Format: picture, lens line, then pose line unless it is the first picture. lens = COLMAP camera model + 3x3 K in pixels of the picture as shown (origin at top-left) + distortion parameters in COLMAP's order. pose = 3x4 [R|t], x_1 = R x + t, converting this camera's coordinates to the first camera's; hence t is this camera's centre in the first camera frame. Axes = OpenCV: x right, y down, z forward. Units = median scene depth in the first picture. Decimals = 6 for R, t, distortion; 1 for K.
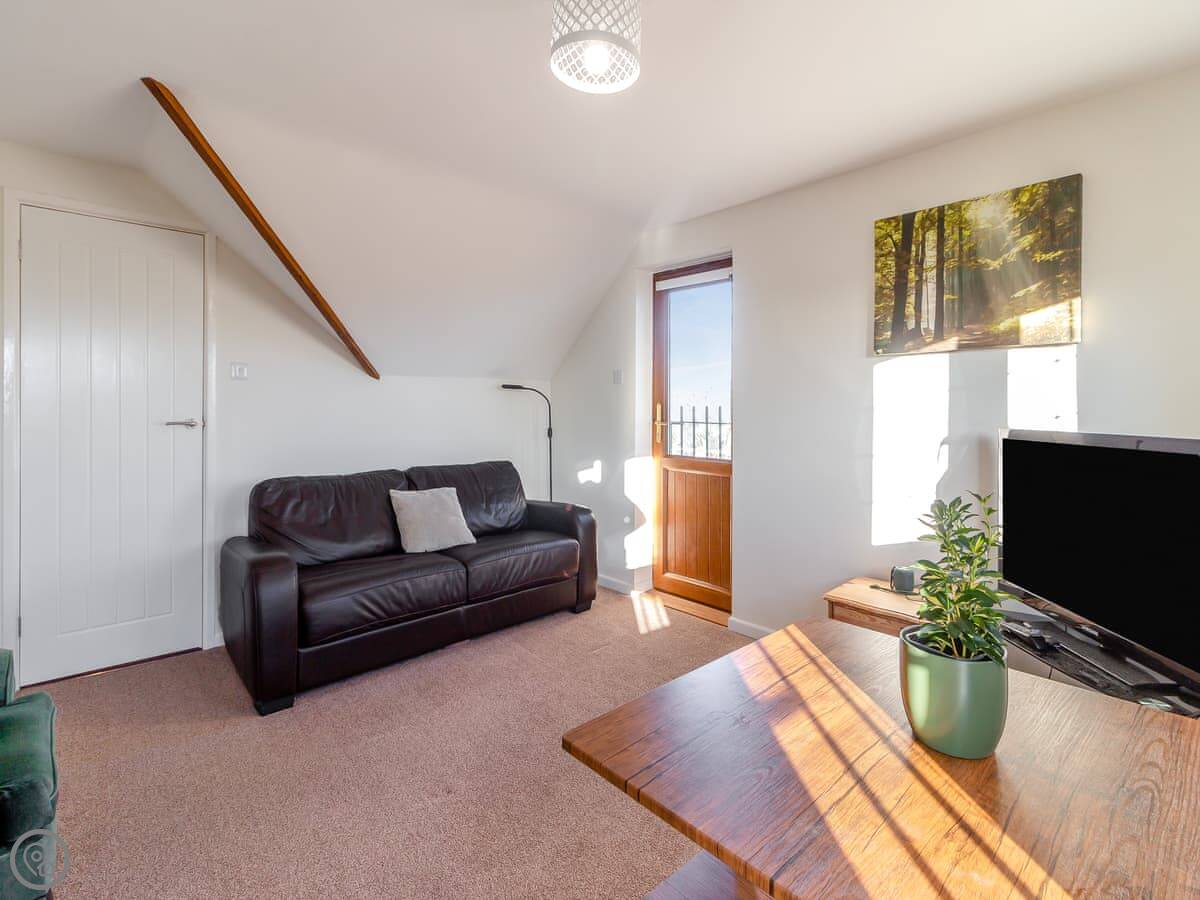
lens RADIAL K [[568.8, 0, 554.5], [0, 568.8, 404.4], [0, 0, 1]] dist [-0.001925, -0.000377]
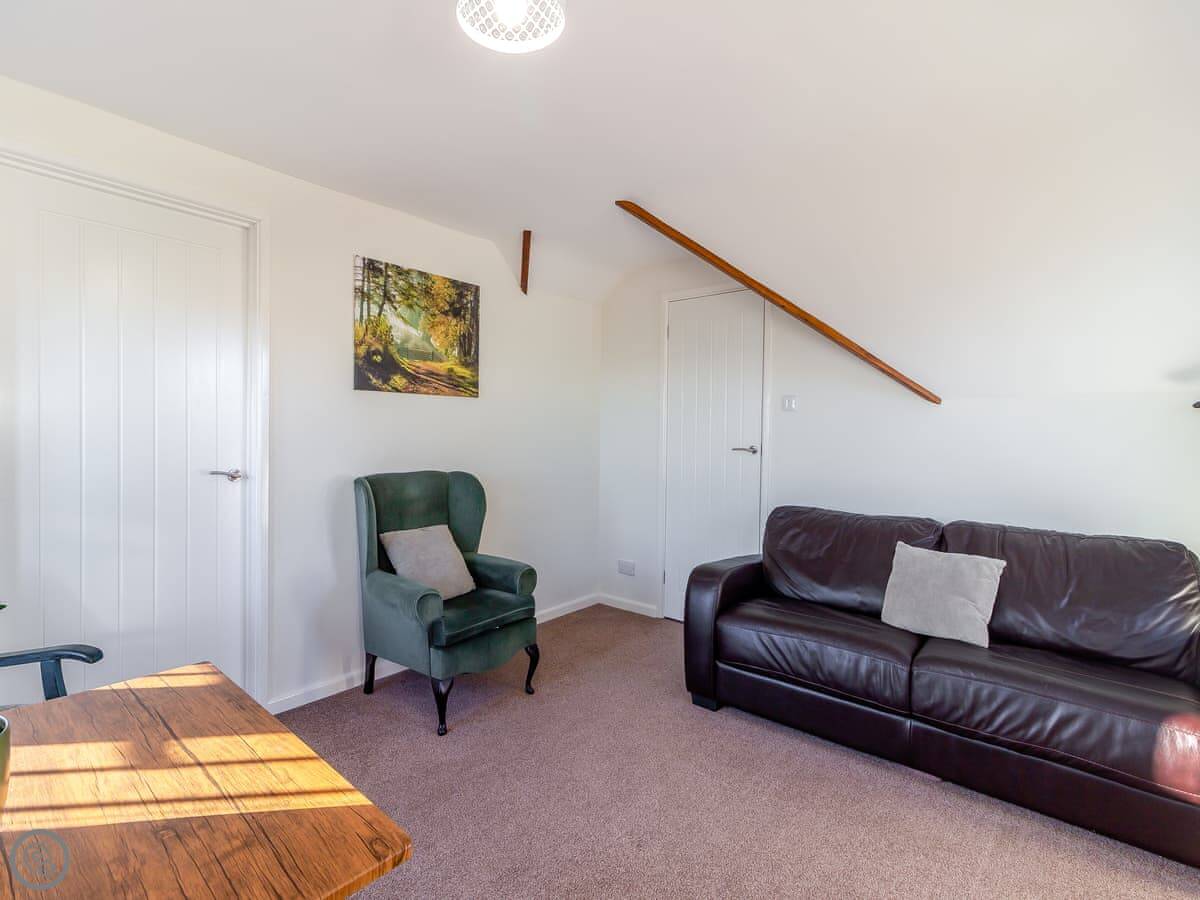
lens RADIAL K [[554.7, 0, 601.9], [0, 554.7, 440.8], [0, 0, 1]] dist [-0.002369, 0.000209]
pose [[0.189967, 0.018191, -0.981622, 0.463424], [-0.015161, 0.999763, 0.015593, 0.001960], [0.981673, 0.011921, 0.190198, 0.512107]]
